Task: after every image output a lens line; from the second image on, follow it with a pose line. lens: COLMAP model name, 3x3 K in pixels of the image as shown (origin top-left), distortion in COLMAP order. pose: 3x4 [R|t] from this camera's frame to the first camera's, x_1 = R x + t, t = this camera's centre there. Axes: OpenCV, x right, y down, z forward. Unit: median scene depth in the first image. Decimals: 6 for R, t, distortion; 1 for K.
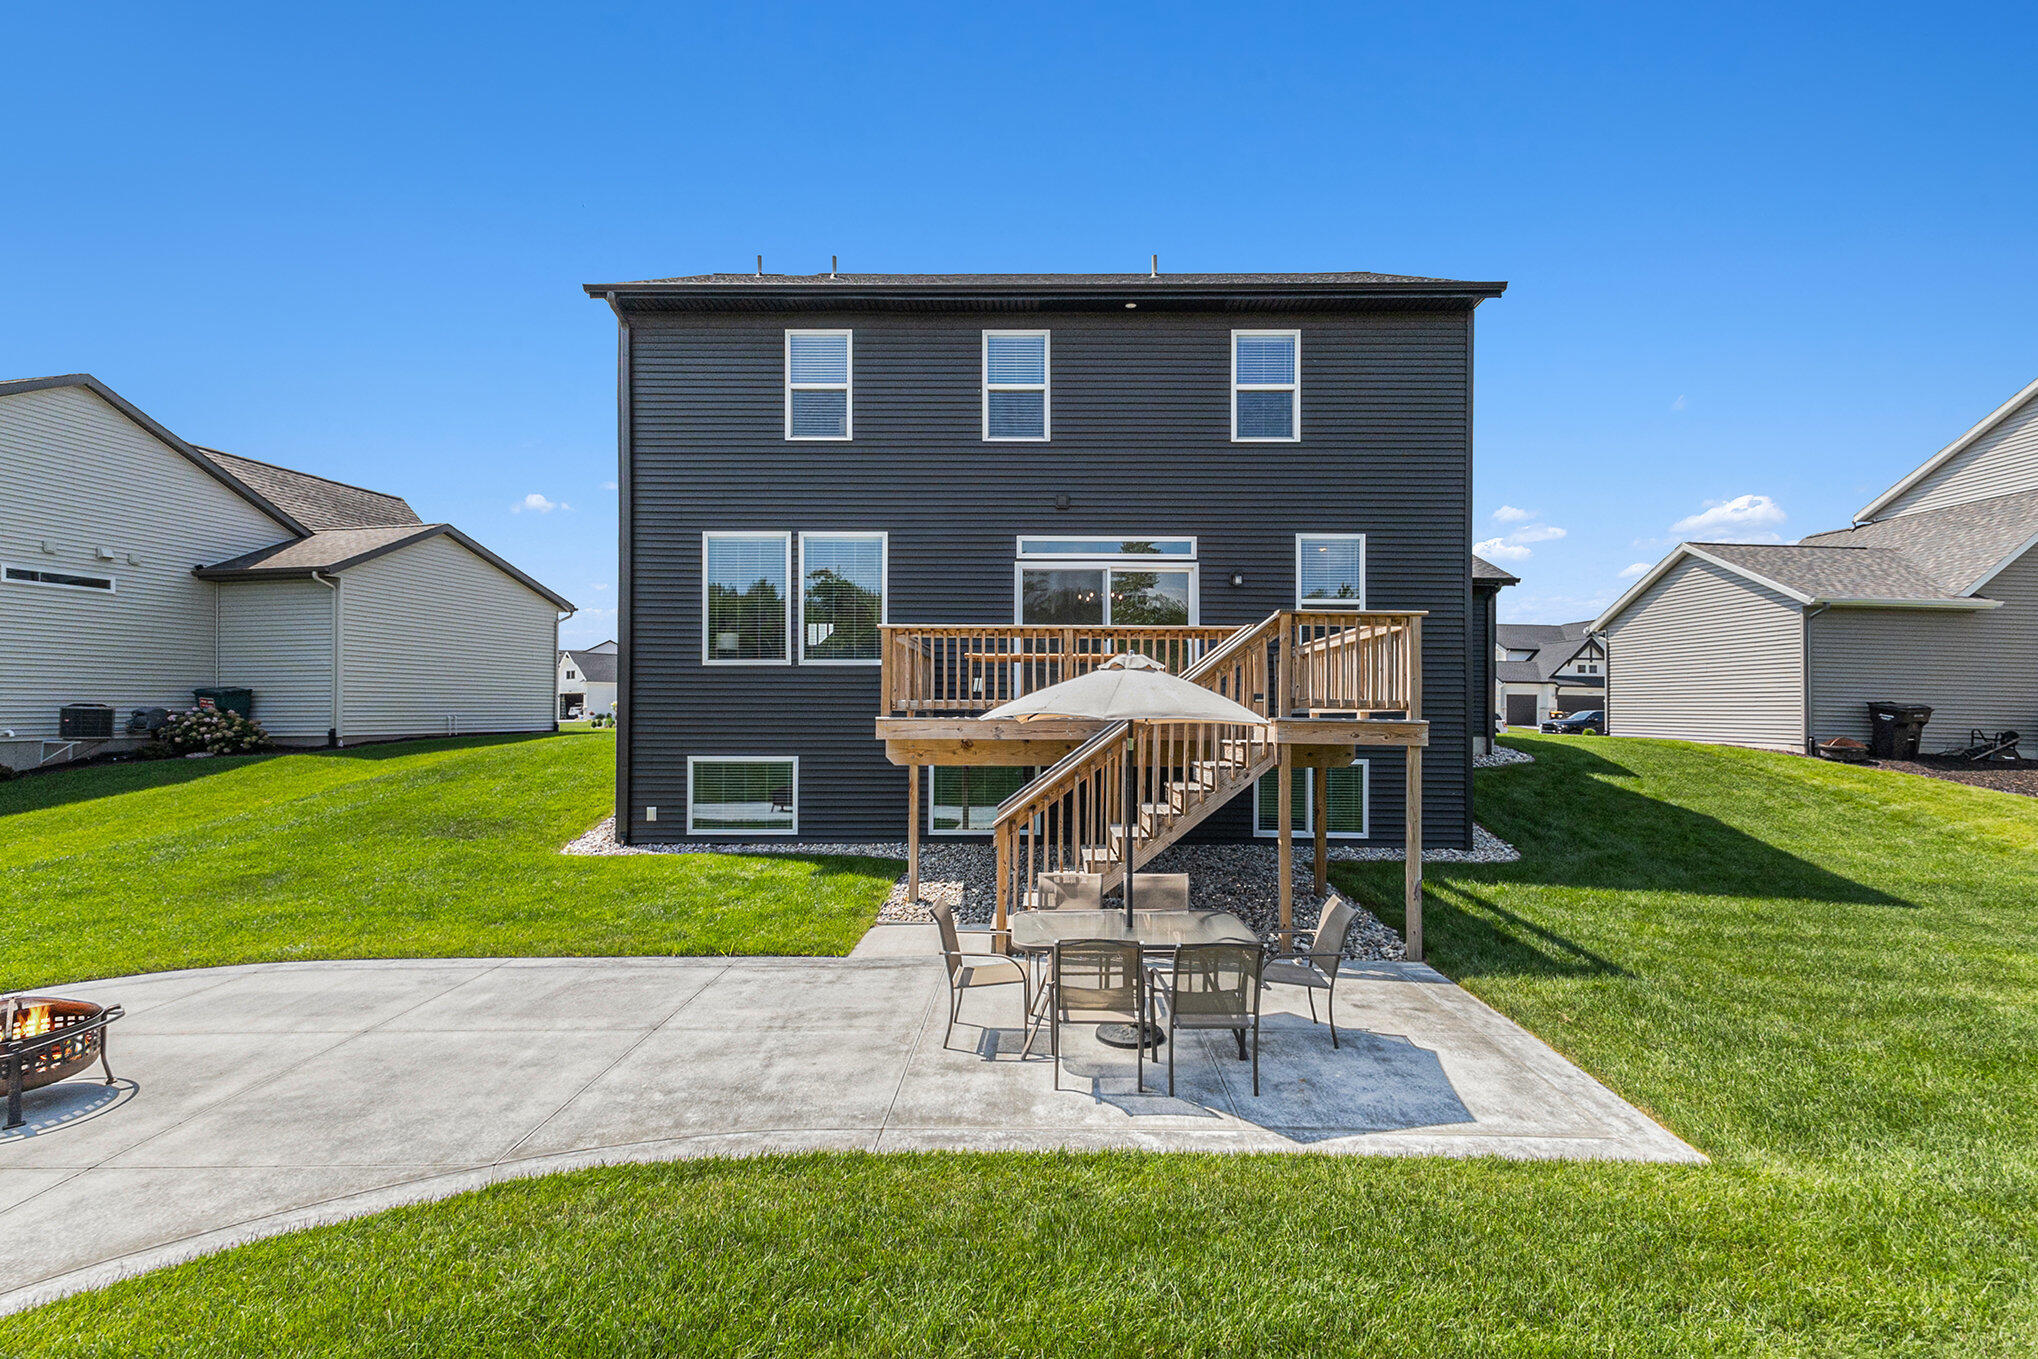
lens RADIAL K [[940.1, 0, 1021.1], [0, 940.1, 693.1], [0, 0, 1]] dist [0.010143, -0.000543]
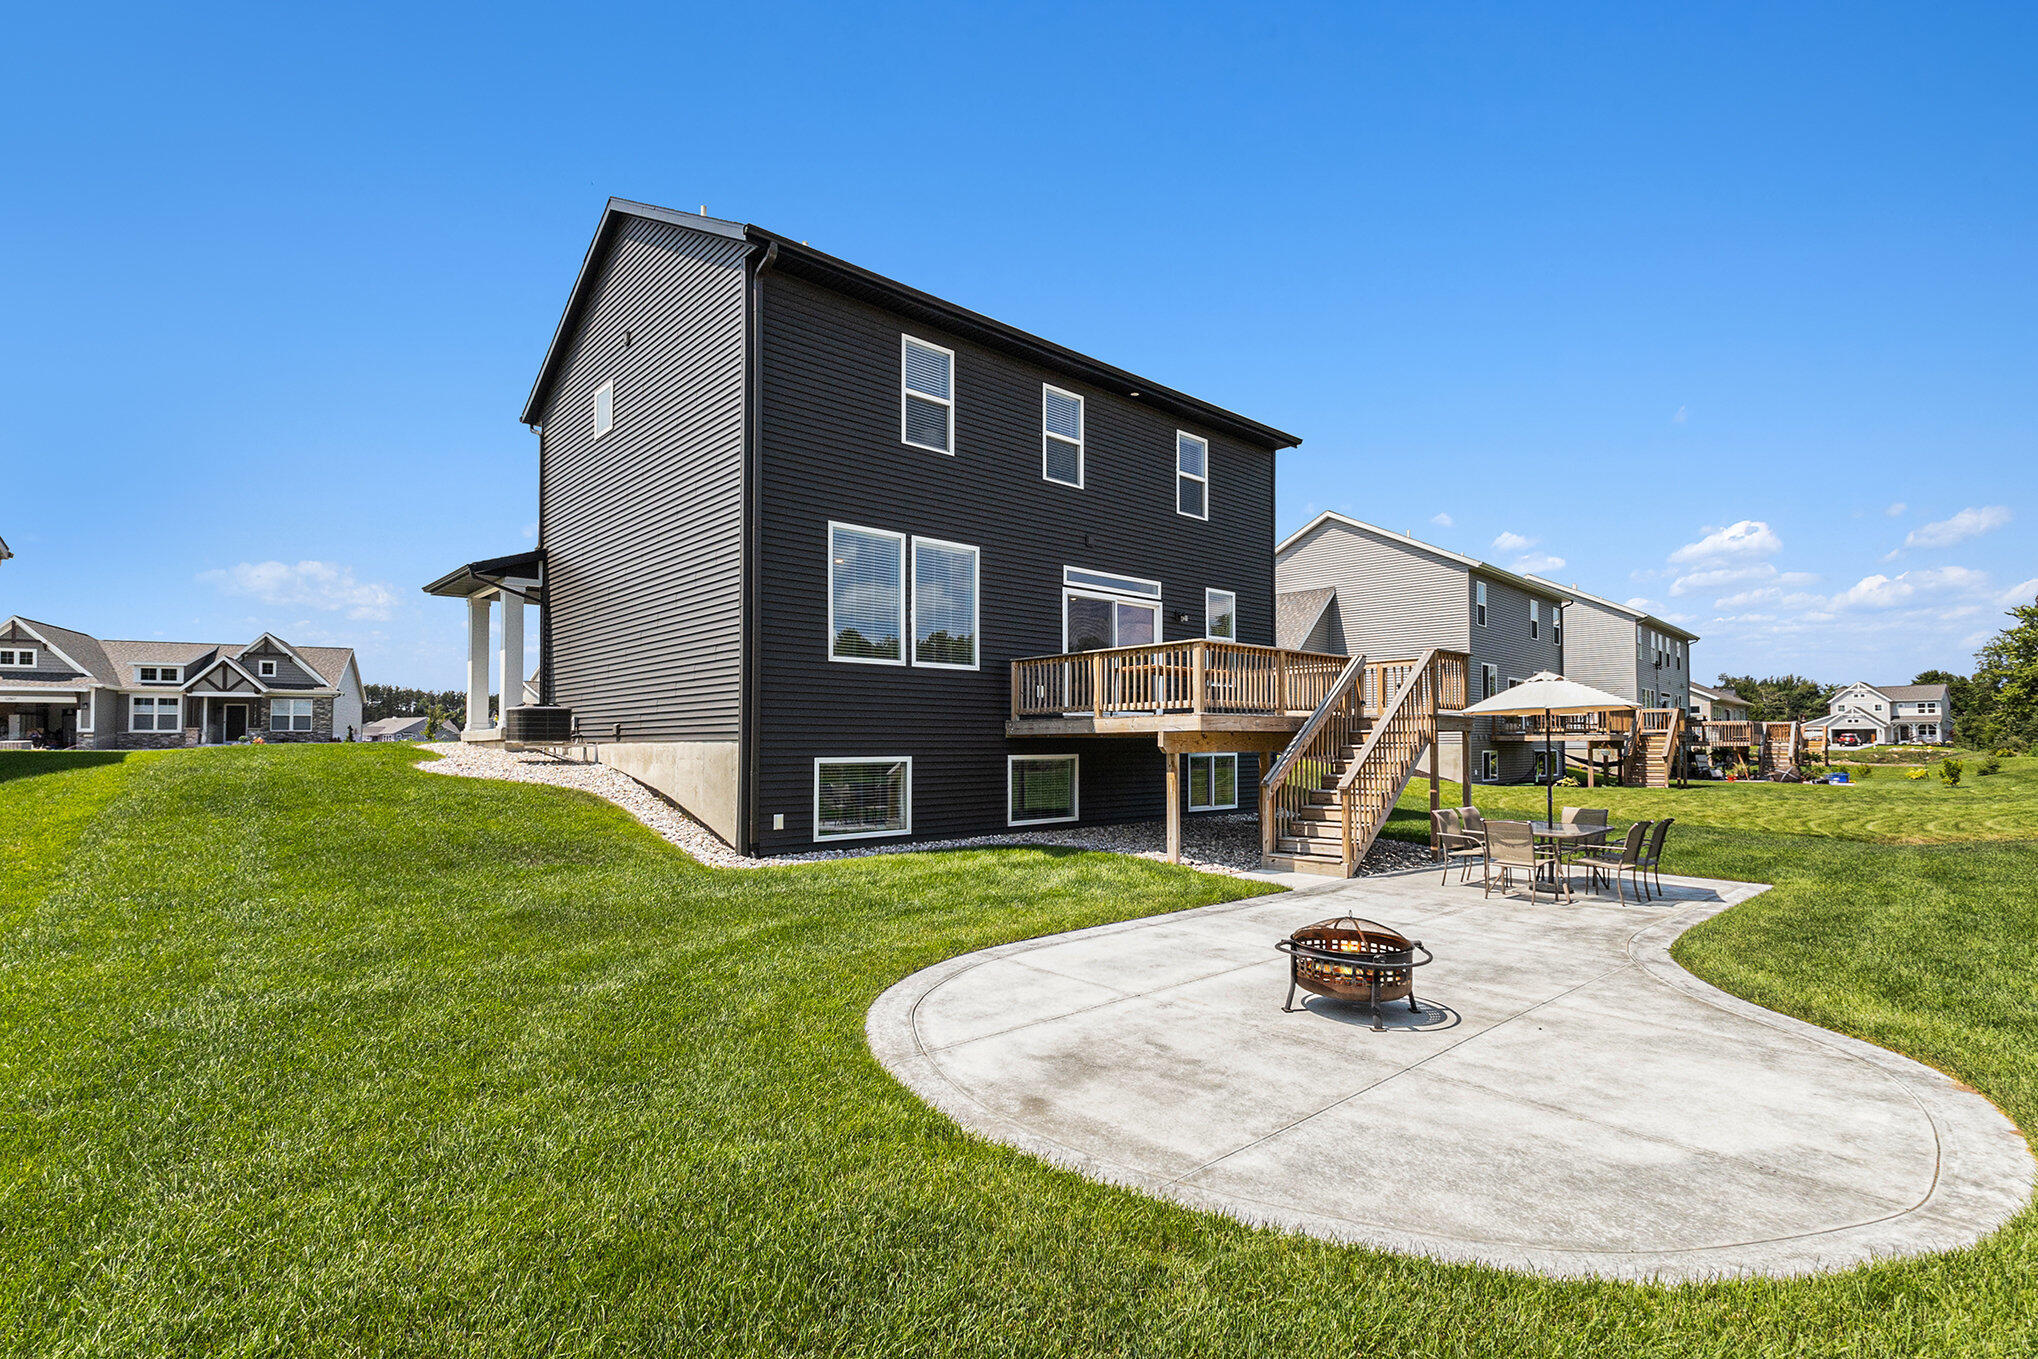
lens RADIAL K [[940.1, 0, 1005.3], [0, 940.1, 721.6], [0, 0, 1]] dist [0.010143, -0.000543]
pose [[0.738534, 0.008217, 0.674167, -0.847290], [-0.011183, 0.999937, 0.000063, 0.028839], [-0.674124, -0.007586, 0.738579, 0.181539]]
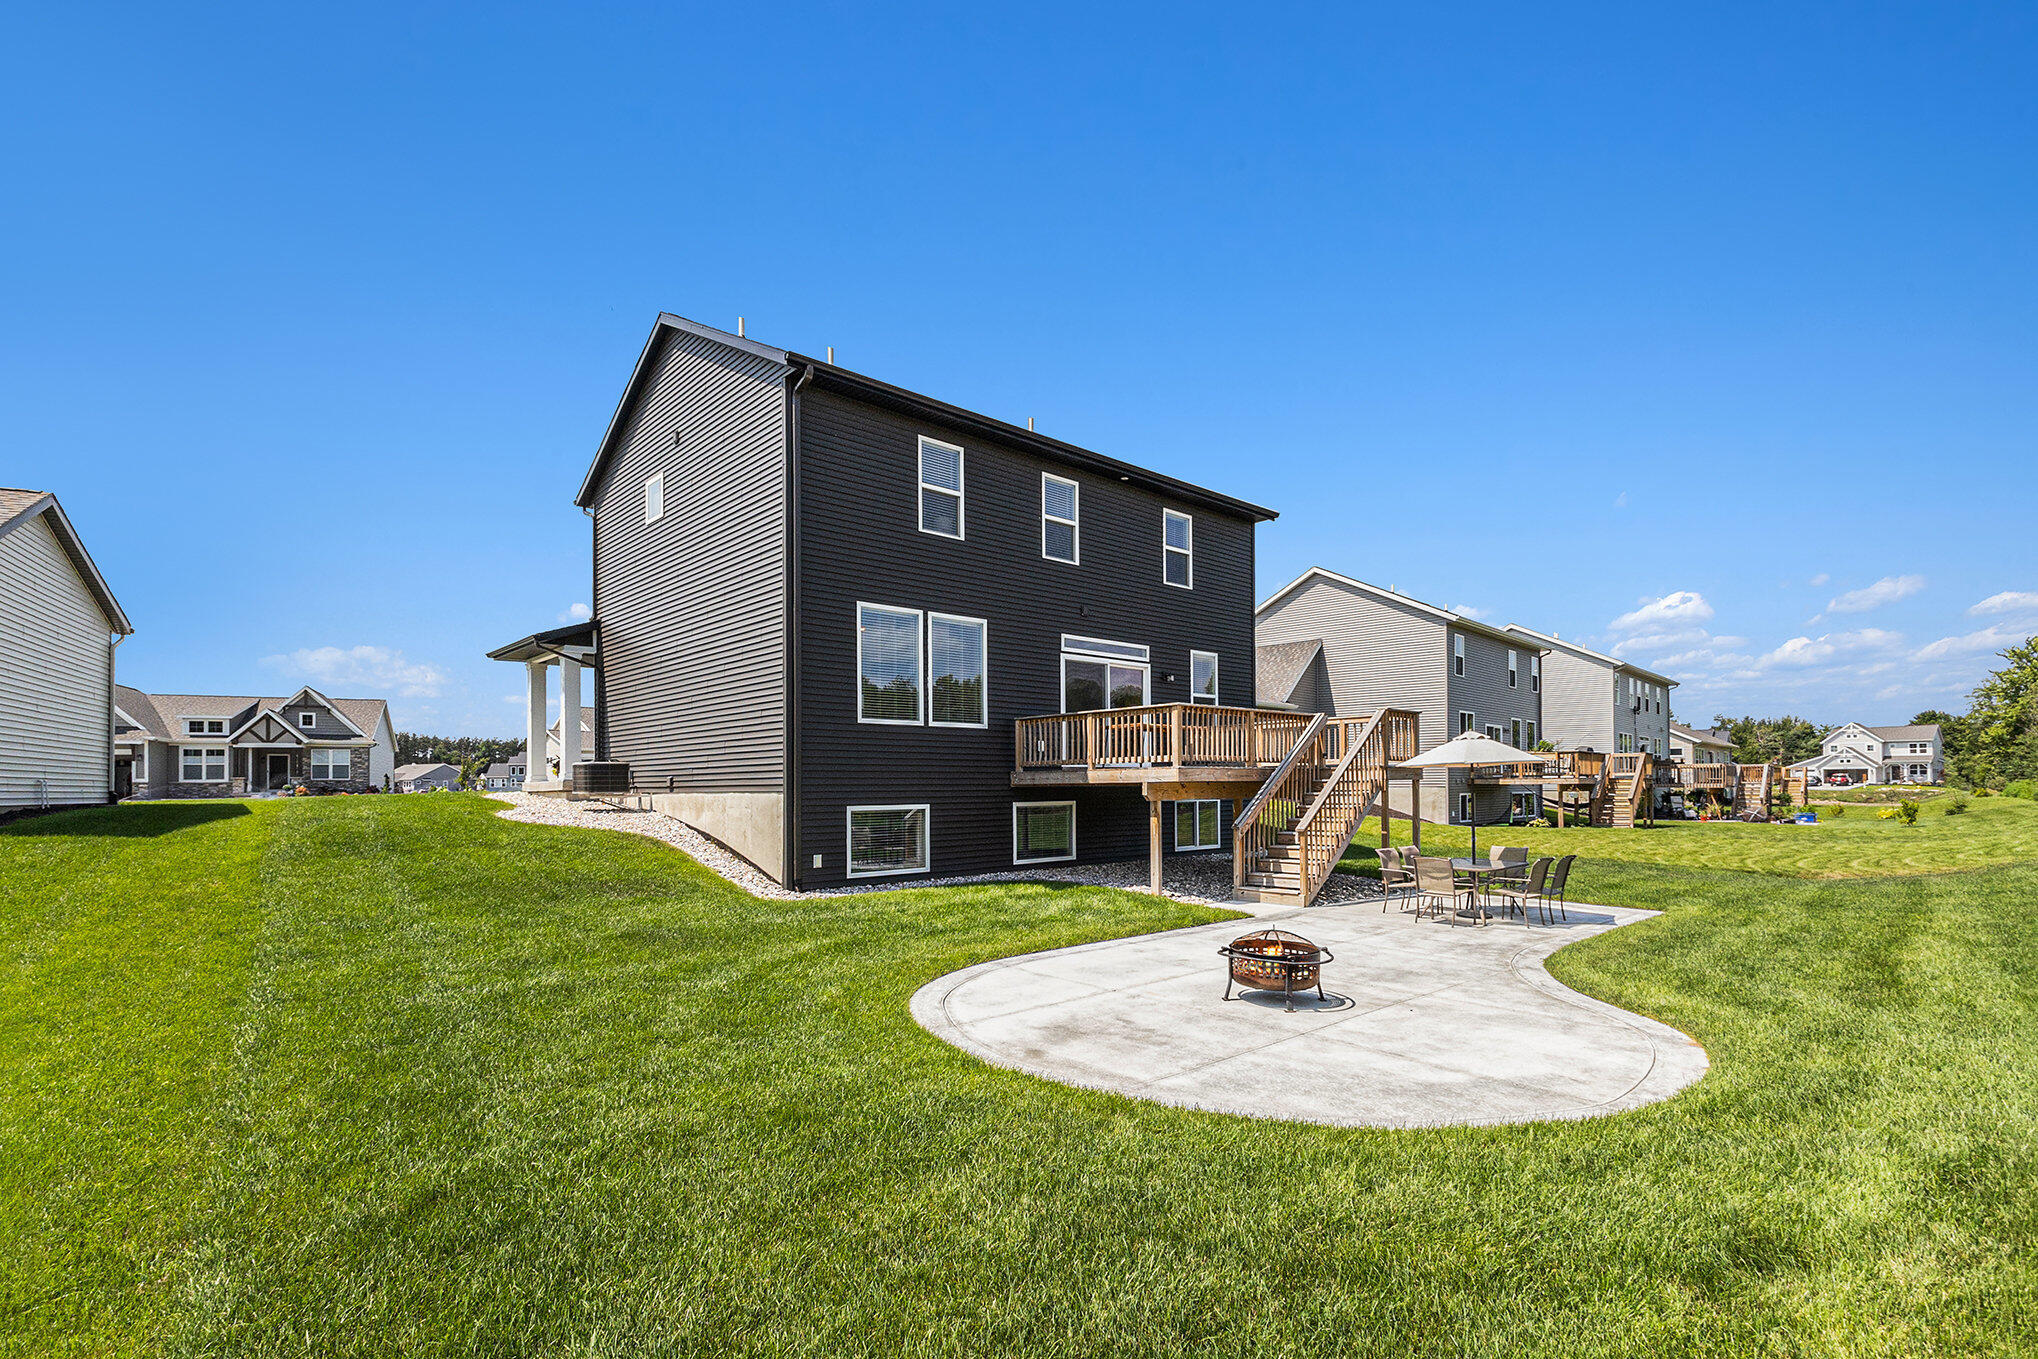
lens RADIAL K [[940.1, 0, 999.8], [0, 940.1, 764.5], [0, 0, 1]] dist [0.010143, -0.000543]
pose [[0.745378, 0.004278, 0.666628, -0.949363], [-0.006181, 0.999981, 0.000493, 0.016919], [-0.666613, -0.004488, 0.745390, 0.072039]]
